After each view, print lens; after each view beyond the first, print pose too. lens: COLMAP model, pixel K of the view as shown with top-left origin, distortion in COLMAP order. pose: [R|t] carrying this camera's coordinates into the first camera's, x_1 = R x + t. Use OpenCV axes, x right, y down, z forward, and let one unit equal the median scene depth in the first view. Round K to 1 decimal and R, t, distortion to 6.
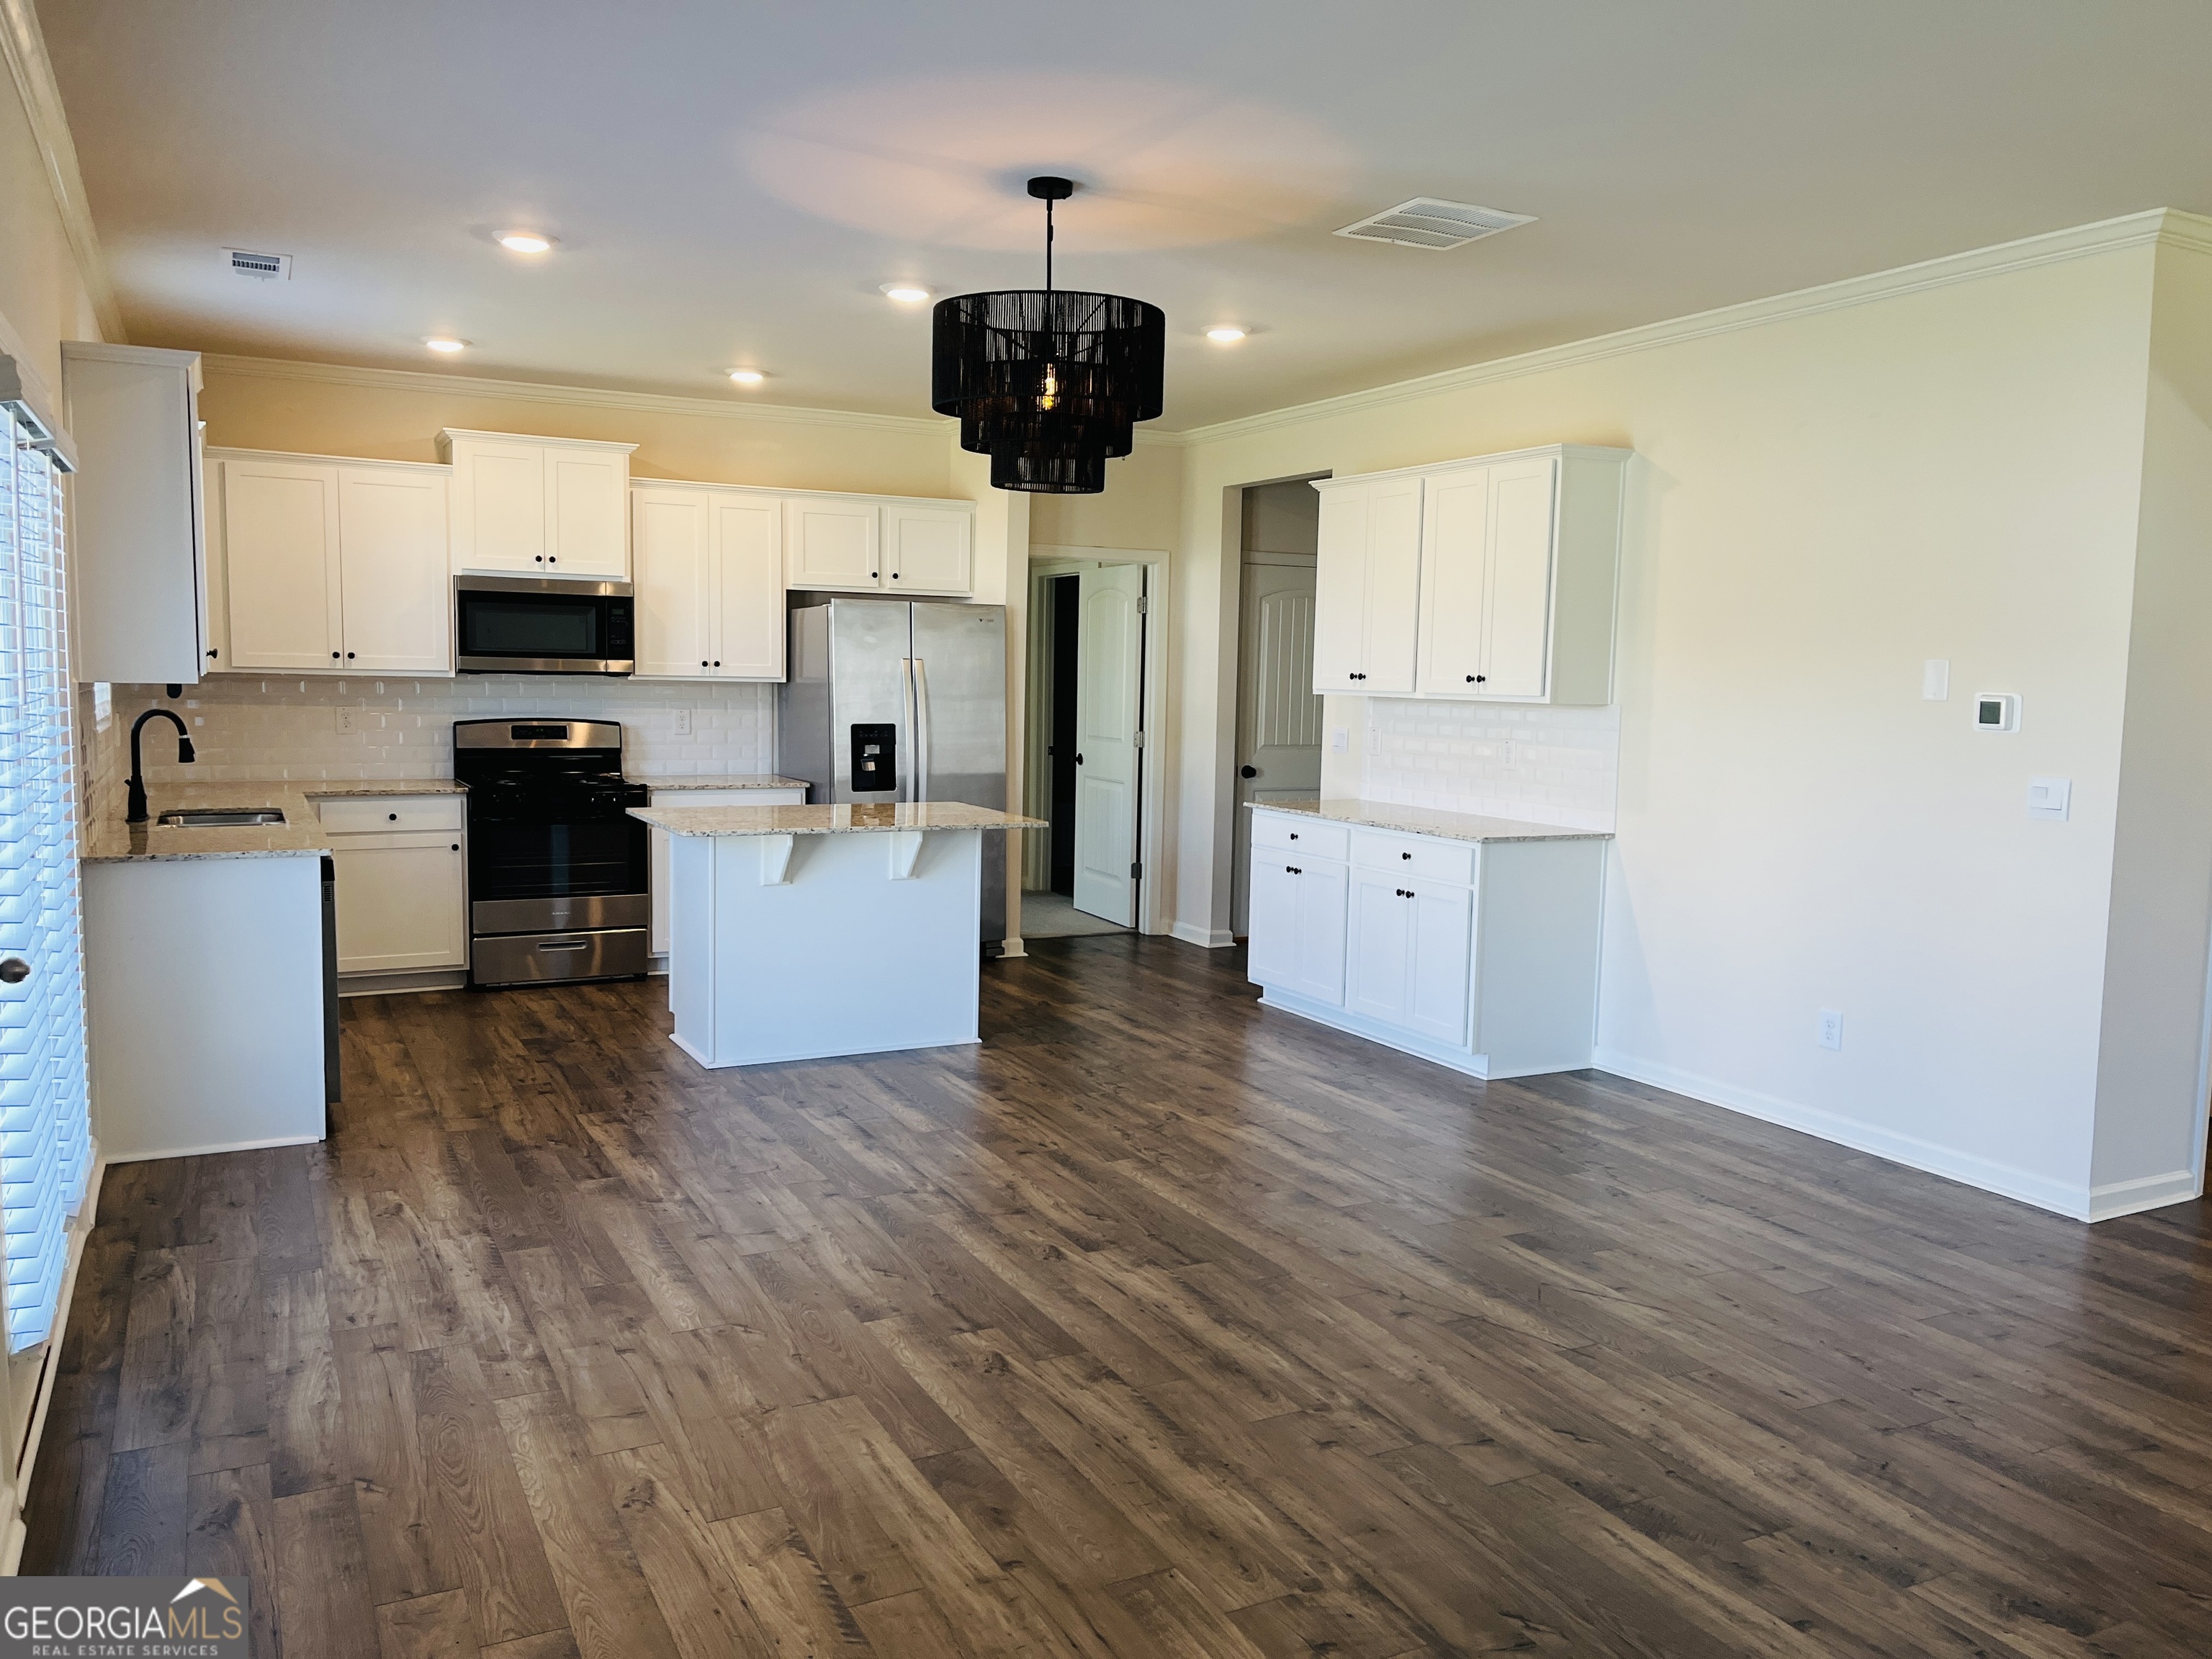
lens RADIAL K [[1661.7, 0, 1106.0], [0, 1661.7, 829.5], [0, 0, 1]] dist [0.024356, -0.010038]
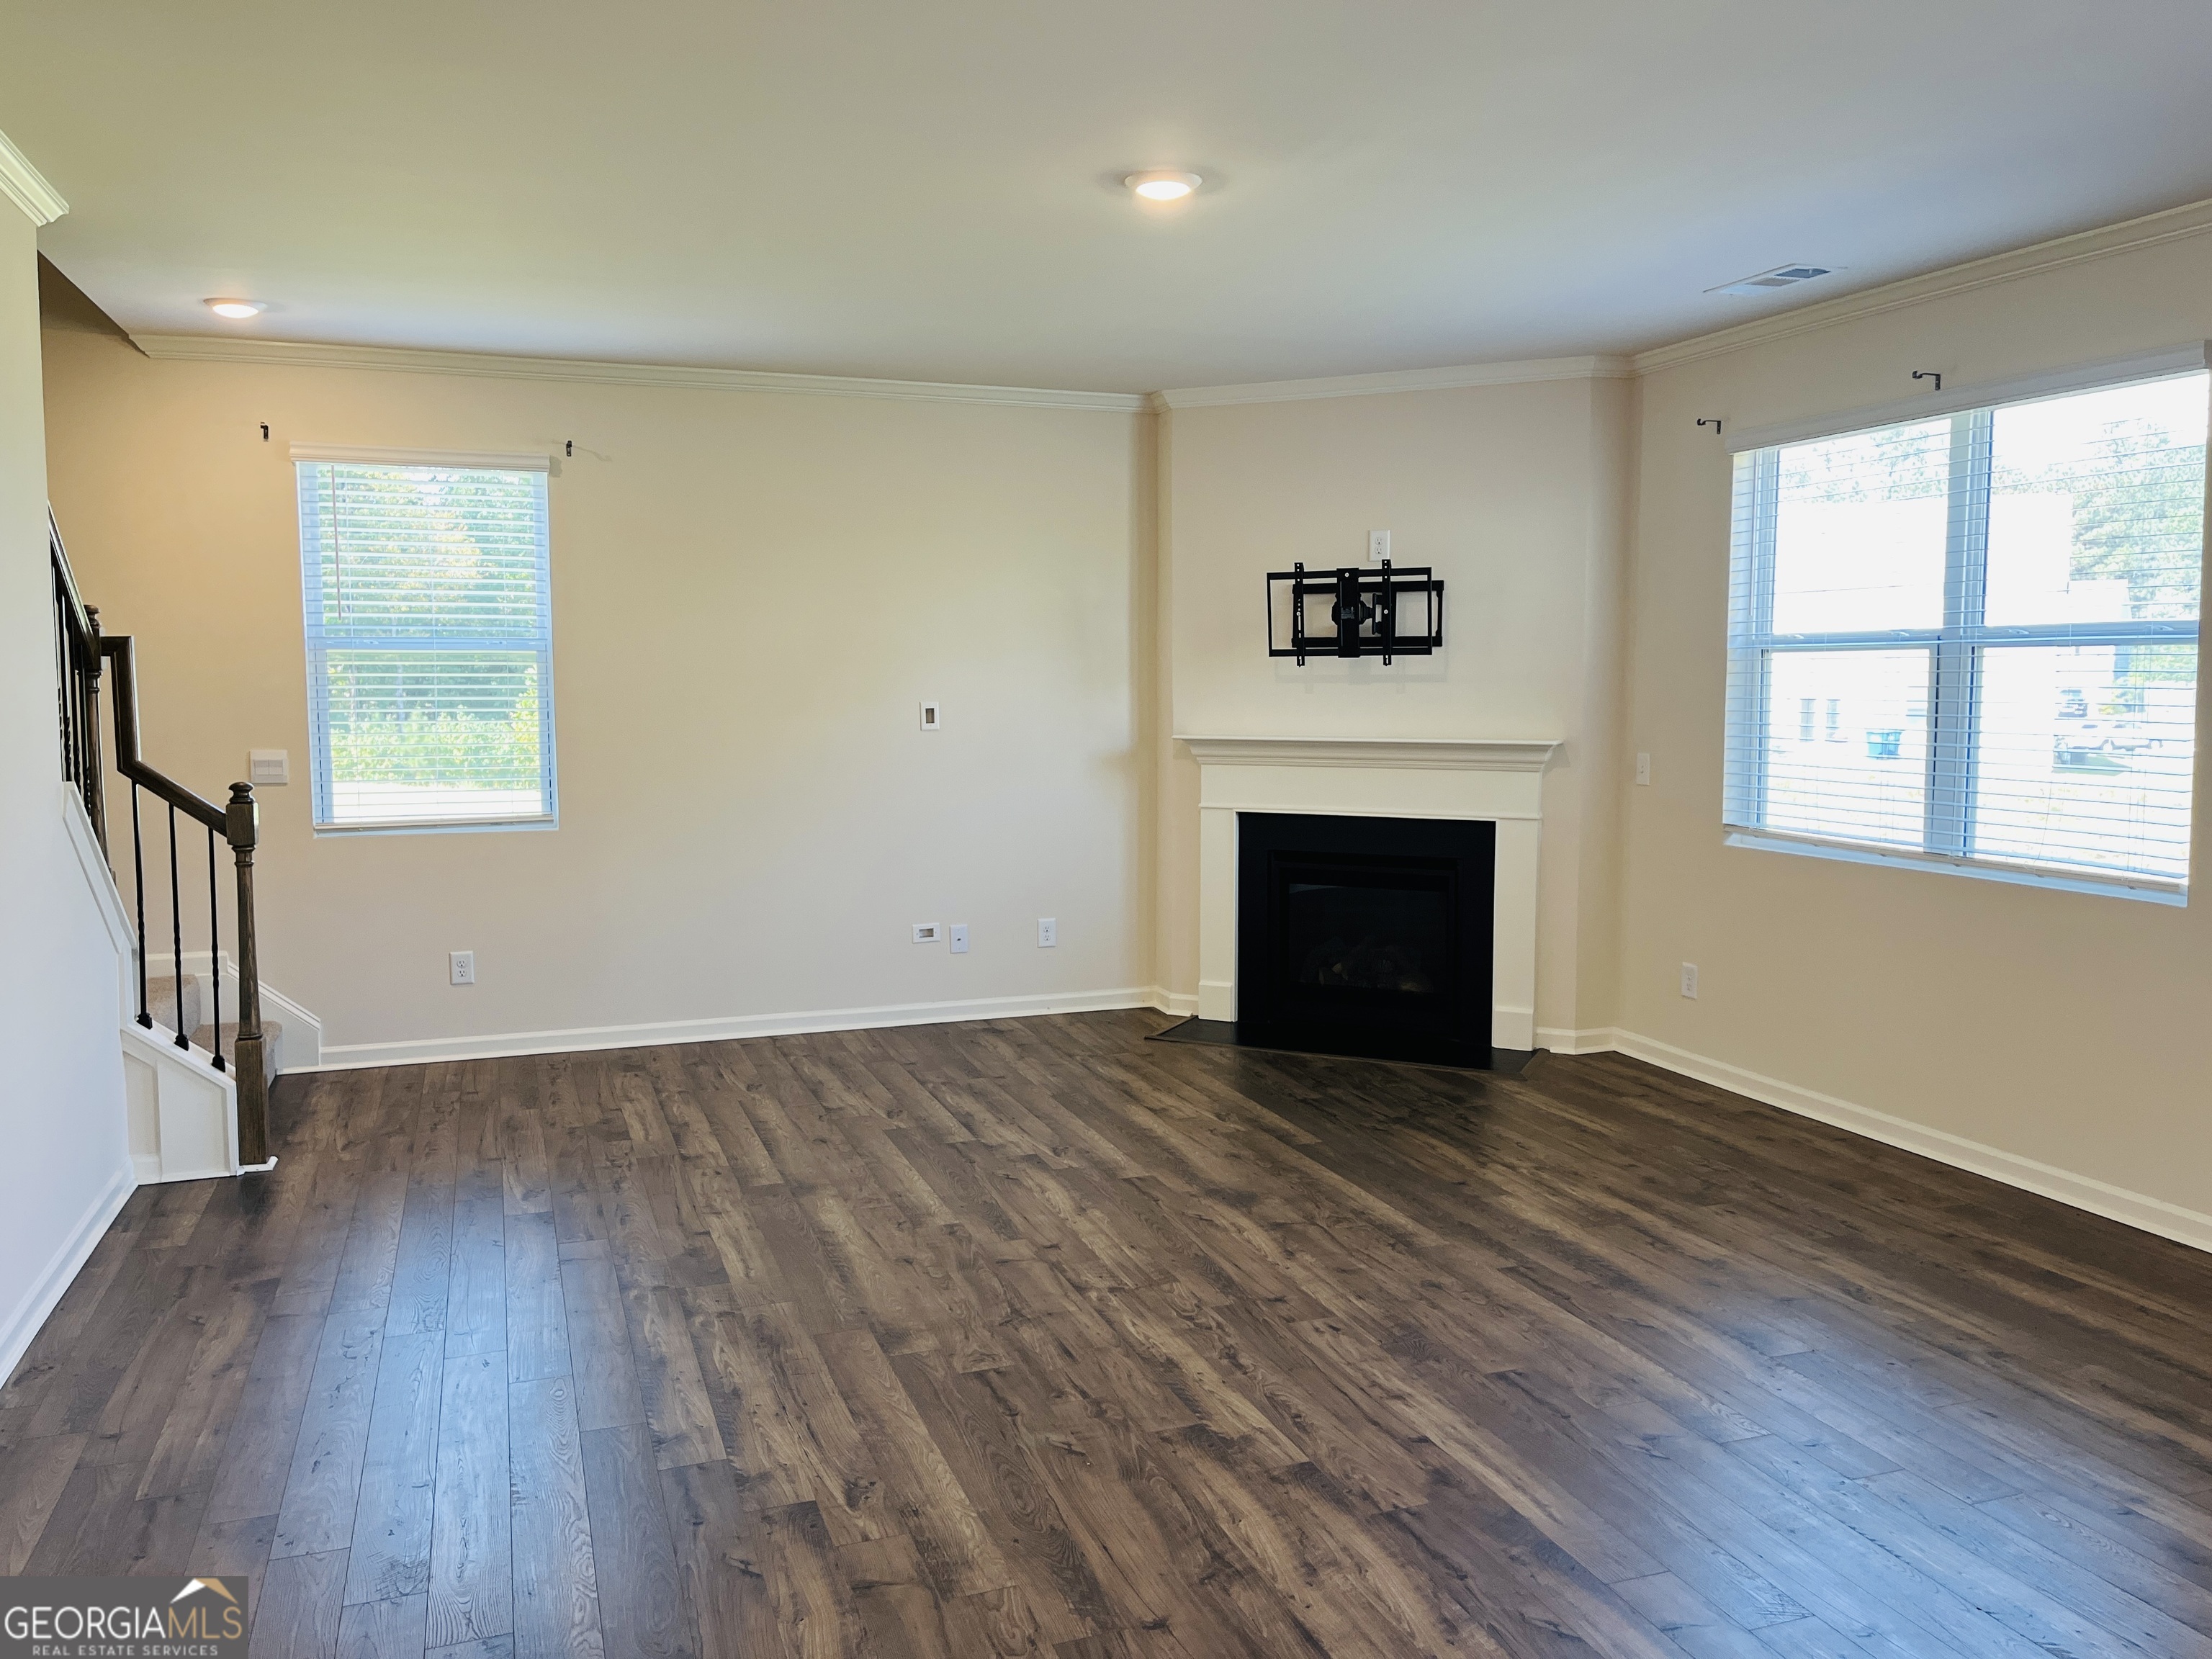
lens RADIAL K [[1661.7, 0, 1106.0], [0, 1661.7, 829.5], [0, 0, 1]] dist [0.024356, -0.010038]
pose [[-0.991547, -0.031676, 0.125822, 0.411108], [-0.007253, 0.981756, 0.190007, -0.176451], [-0.129545, 0.187488, -0.973687, 1.759275]]
